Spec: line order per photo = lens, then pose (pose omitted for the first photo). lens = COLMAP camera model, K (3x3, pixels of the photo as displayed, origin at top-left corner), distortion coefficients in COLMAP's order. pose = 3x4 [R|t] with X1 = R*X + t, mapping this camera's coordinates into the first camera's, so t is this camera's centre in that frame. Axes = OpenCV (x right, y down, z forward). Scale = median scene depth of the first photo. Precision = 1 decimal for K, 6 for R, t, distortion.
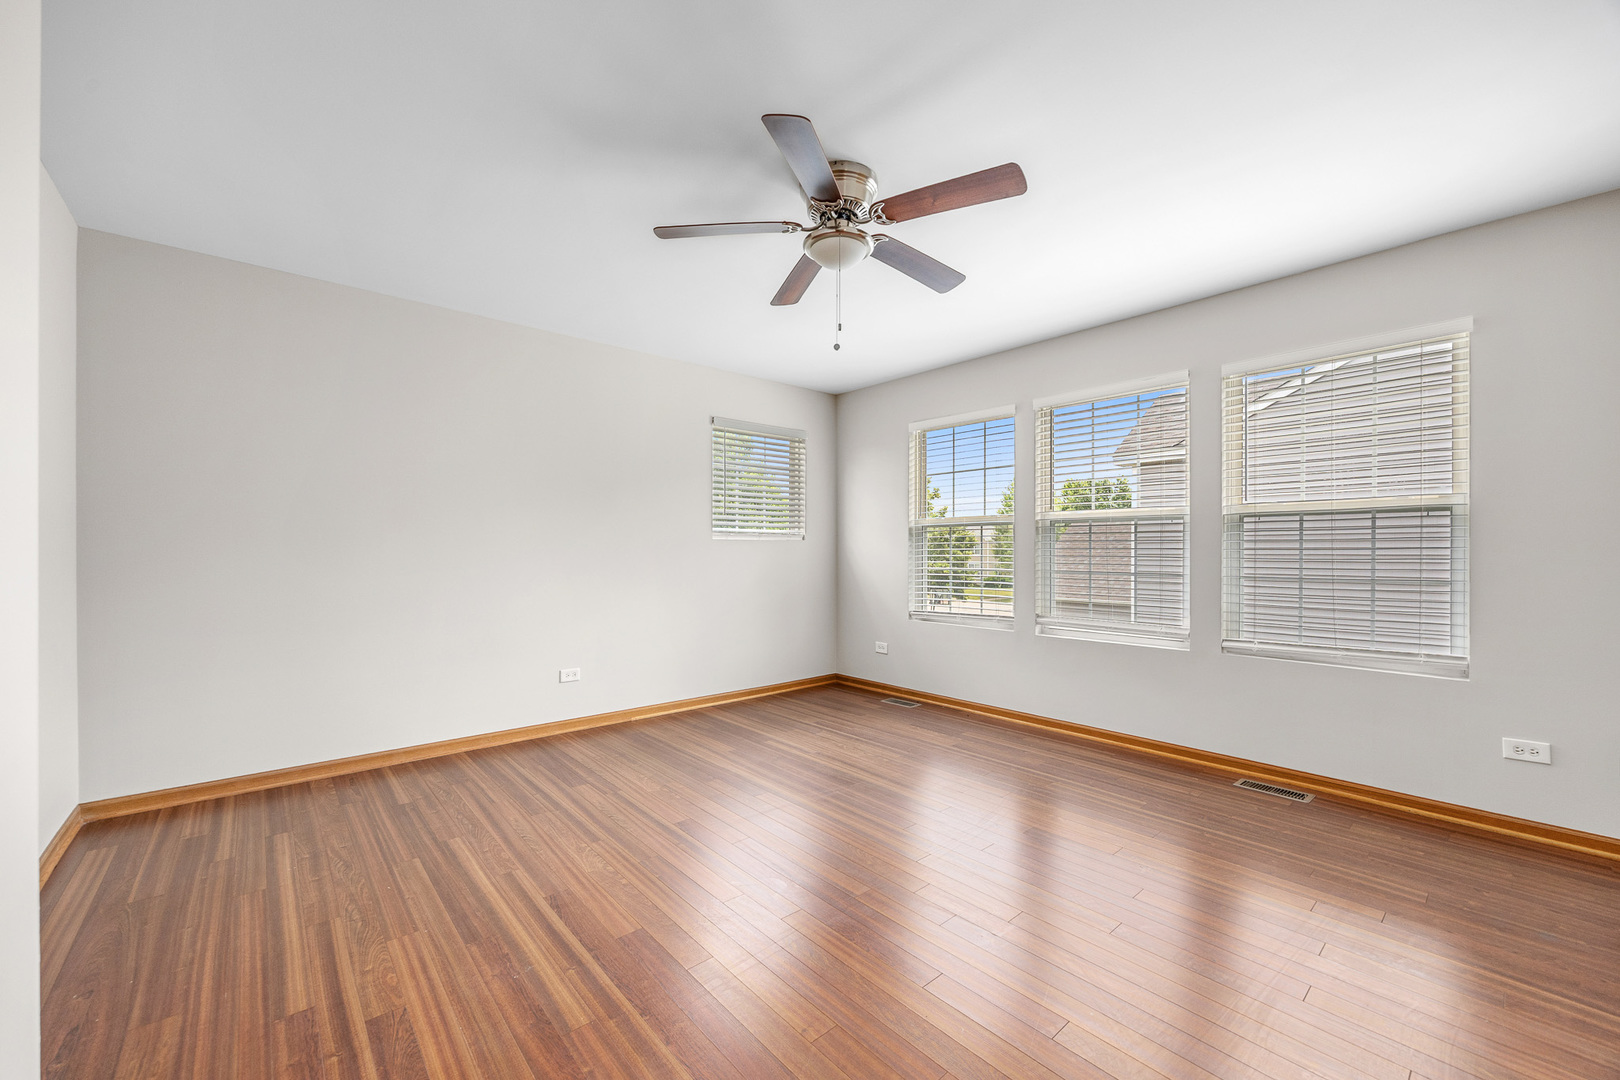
lens RADIAL K [[640.2, 0, 806.3], [0, 640.2, 548.2], [0, 0, 1]] dist [0.000173, 0.000079]
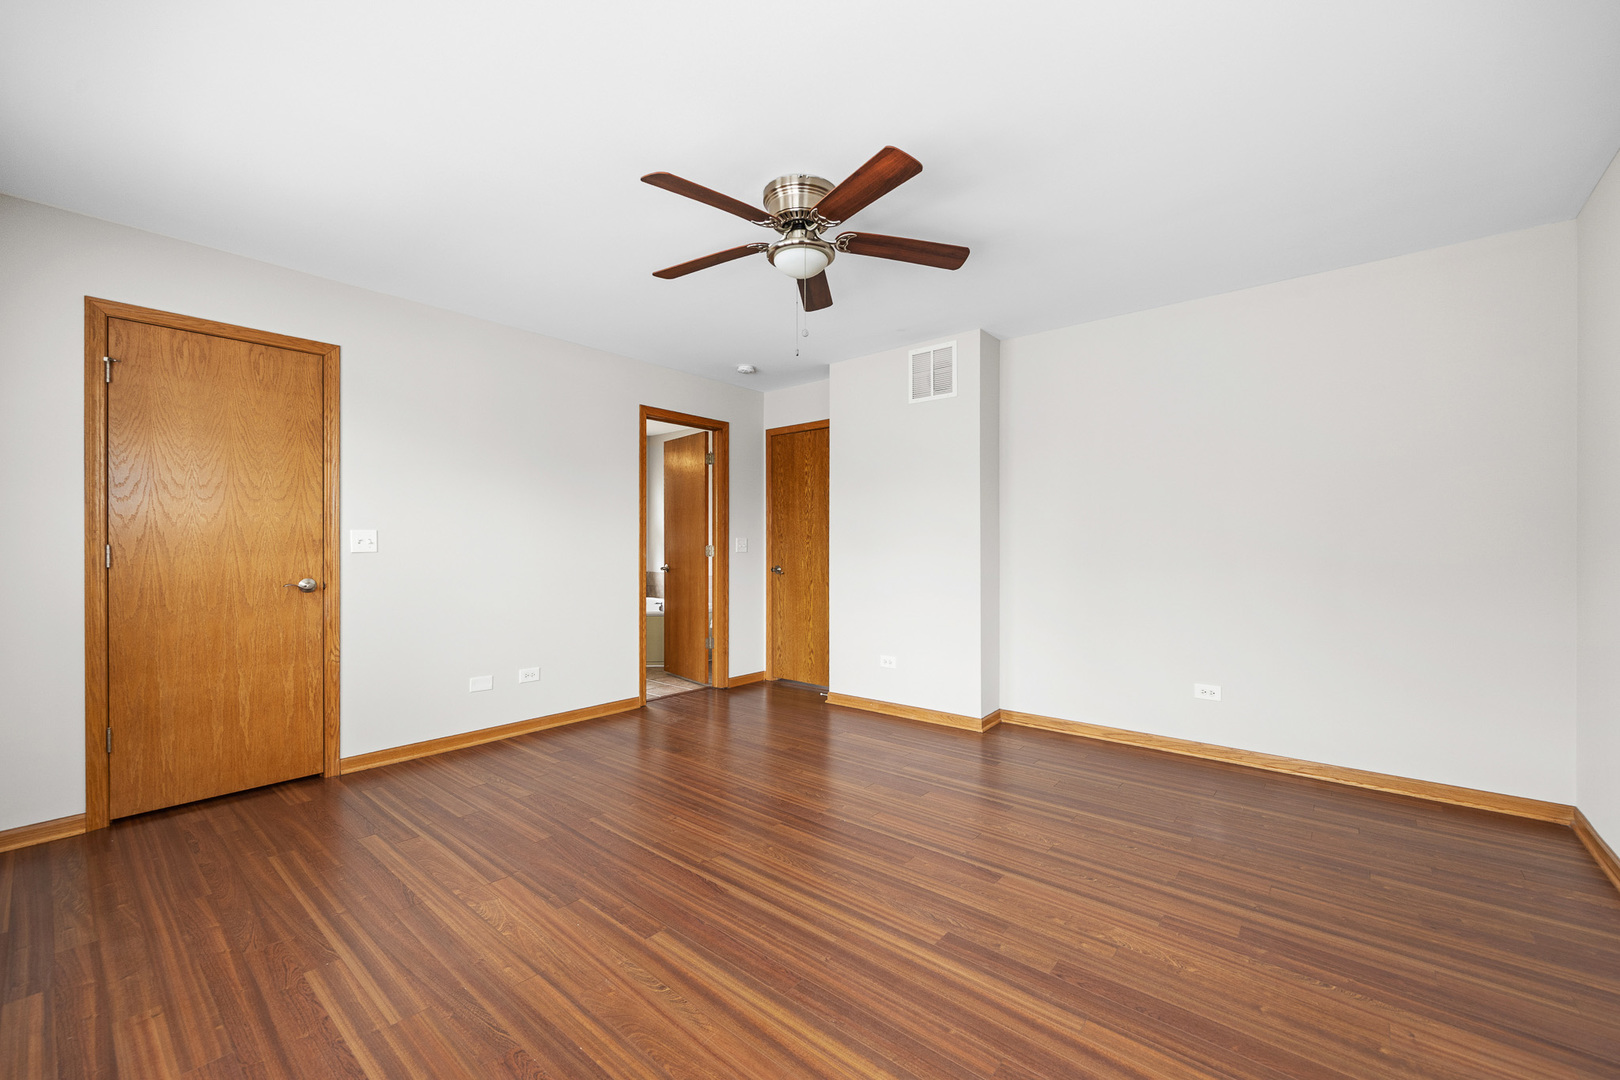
lens RADIAL K [[640.2, 0, 806.3], [0, 640.2, 548.2], [0, 0, 1]] dist [0.000173, 0.000079]
pose [[-0.988374, 0.002306, -0.152026, 0.161286], [0.001882, 0.999994, 0.002937, 0.000929], [0.152032, 0.002617, -0.988372, 1.674645]]
